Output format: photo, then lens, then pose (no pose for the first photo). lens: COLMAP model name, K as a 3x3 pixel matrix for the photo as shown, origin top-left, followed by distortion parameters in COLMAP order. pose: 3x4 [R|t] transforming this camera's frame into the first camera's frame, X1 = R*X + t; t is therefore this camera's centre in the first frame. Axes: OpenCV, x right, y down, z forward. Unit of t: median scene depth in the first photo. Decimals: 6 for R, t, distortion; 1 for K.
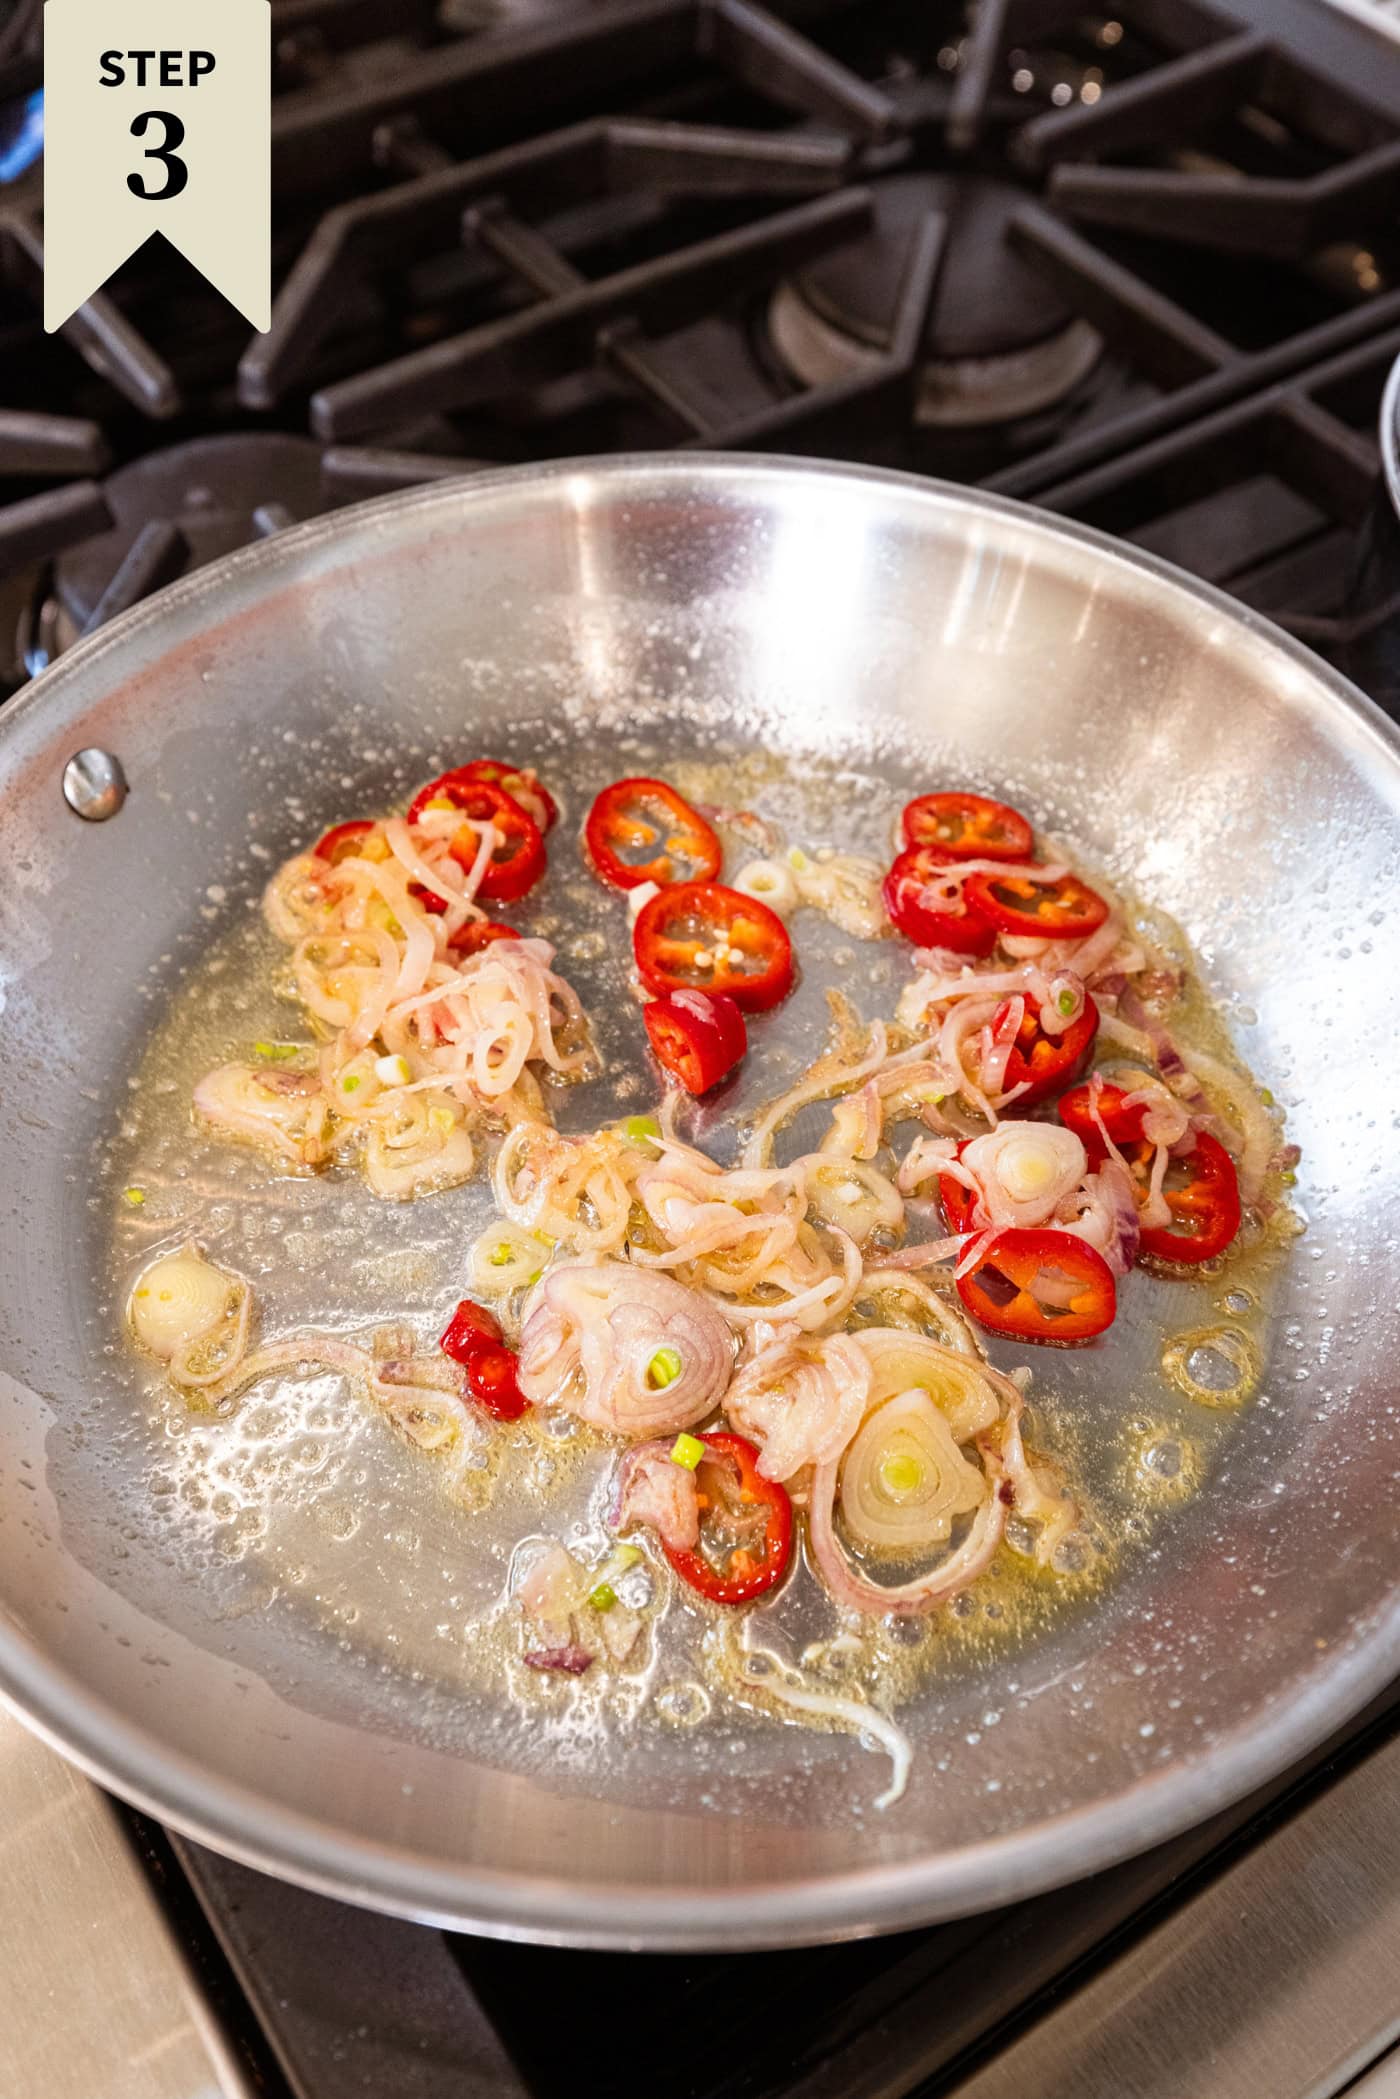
lens RADIAL K [[1902.9, 0, 724.4], [0, 1902.9, 1004.4], [0, 0, 1]] dist [0.006869, 0.001477]
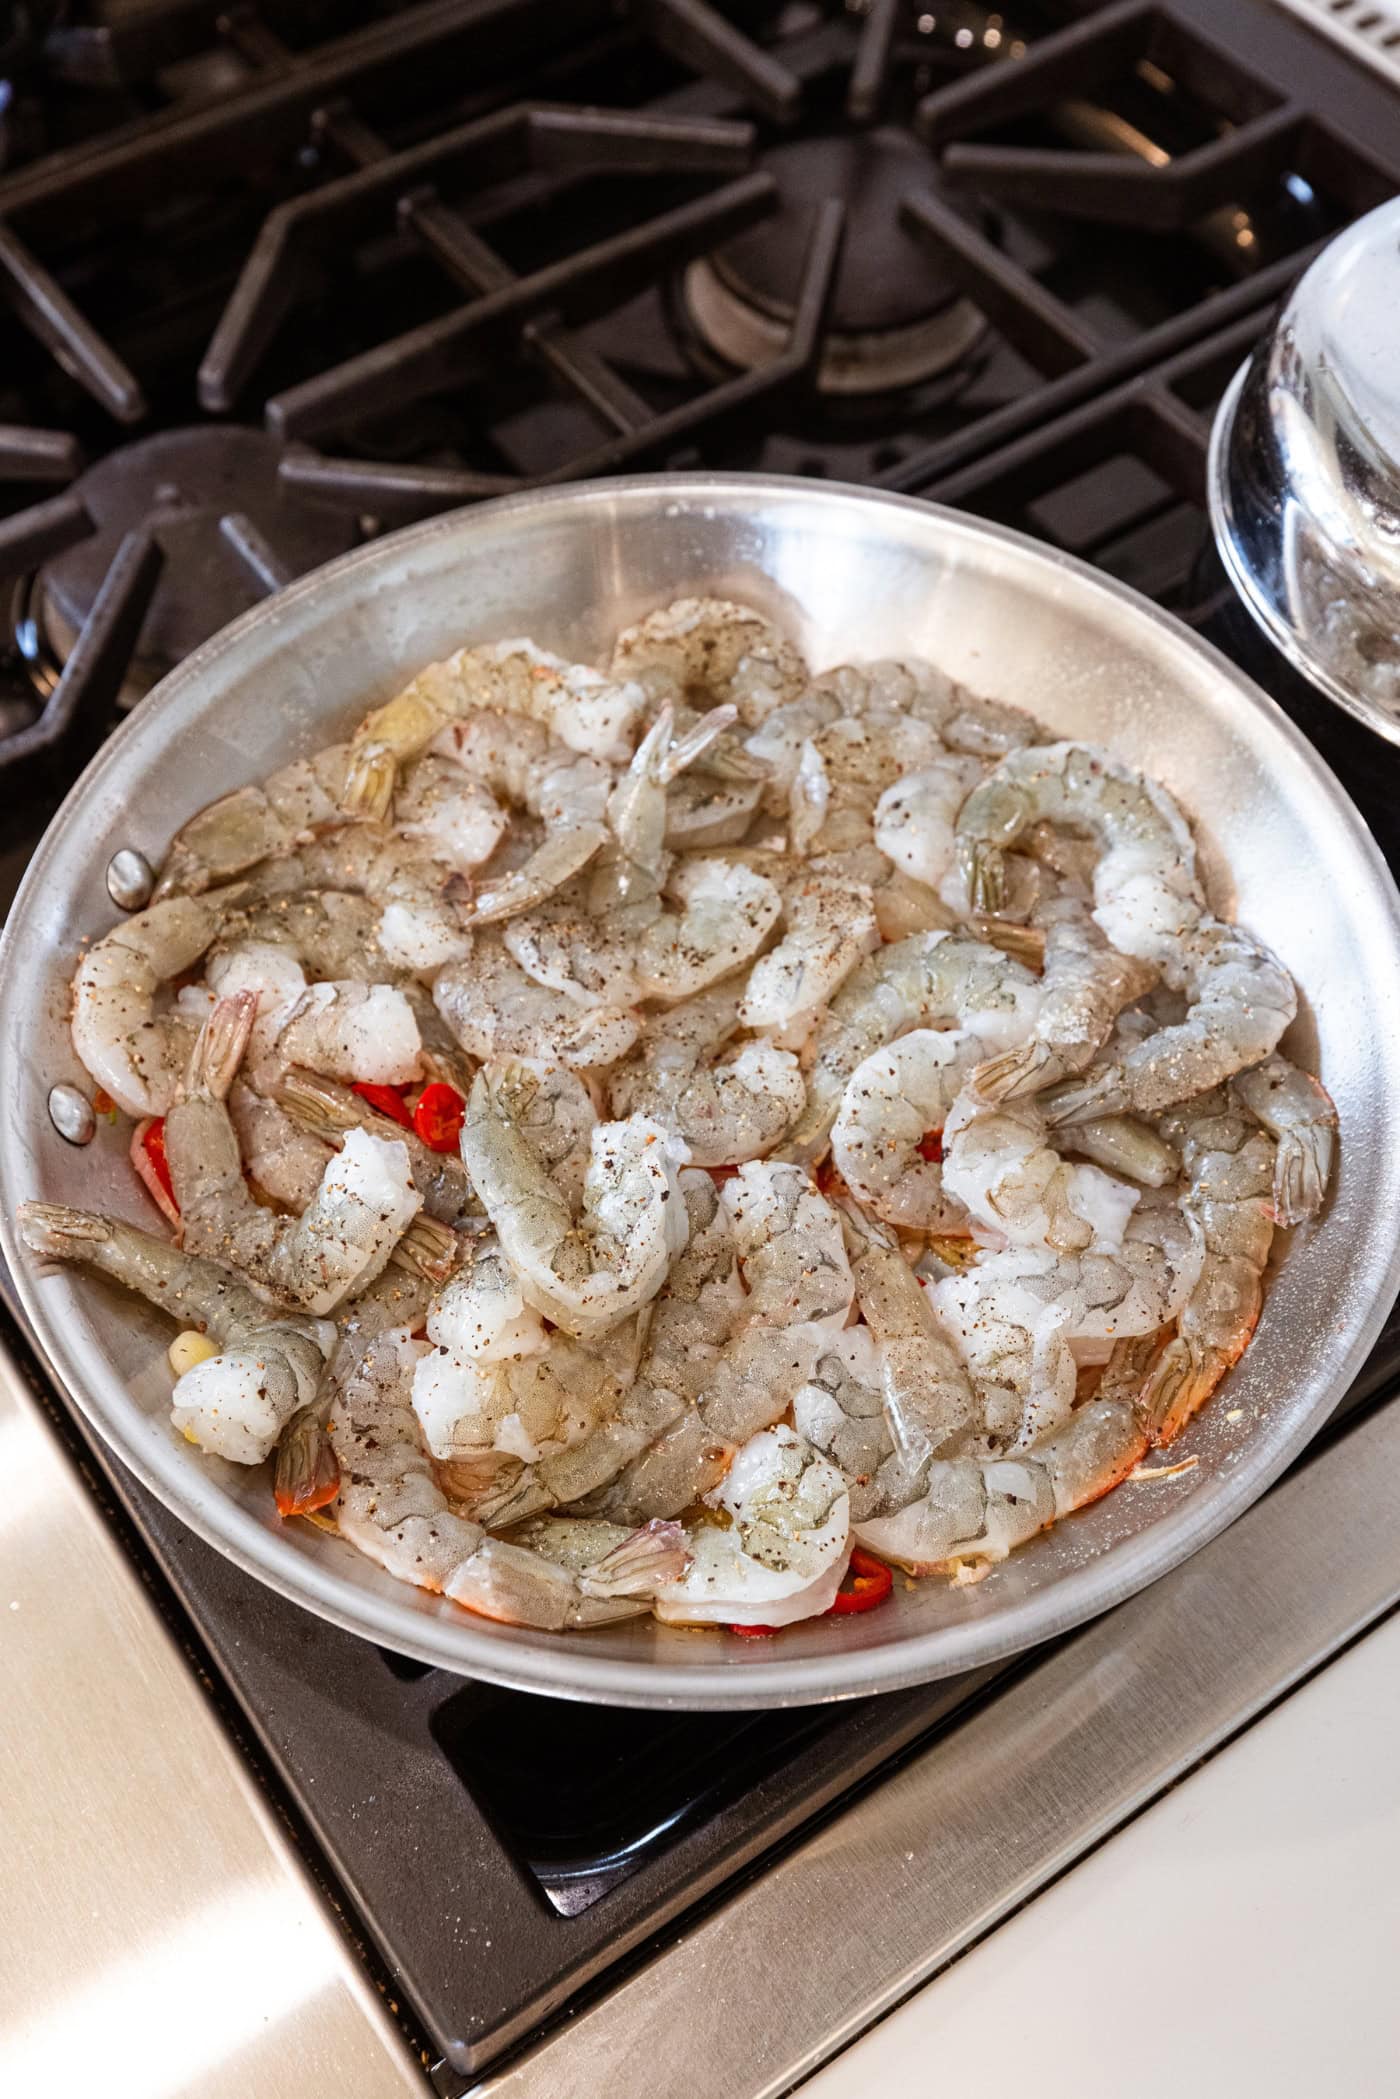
lens RADIAL K [[1944.1, 0, 692.5], [0, 1944.1, 1031.2], [0, 0, 1]] dist [0.001756, 0.003033]
pose [[0.999840, -0.017720, -0.002297, 0.025430], [0.017867, 0.992878, 0.117788, -0.080750], [0.000193, -0.117810, 0.993036, -0.153768]]
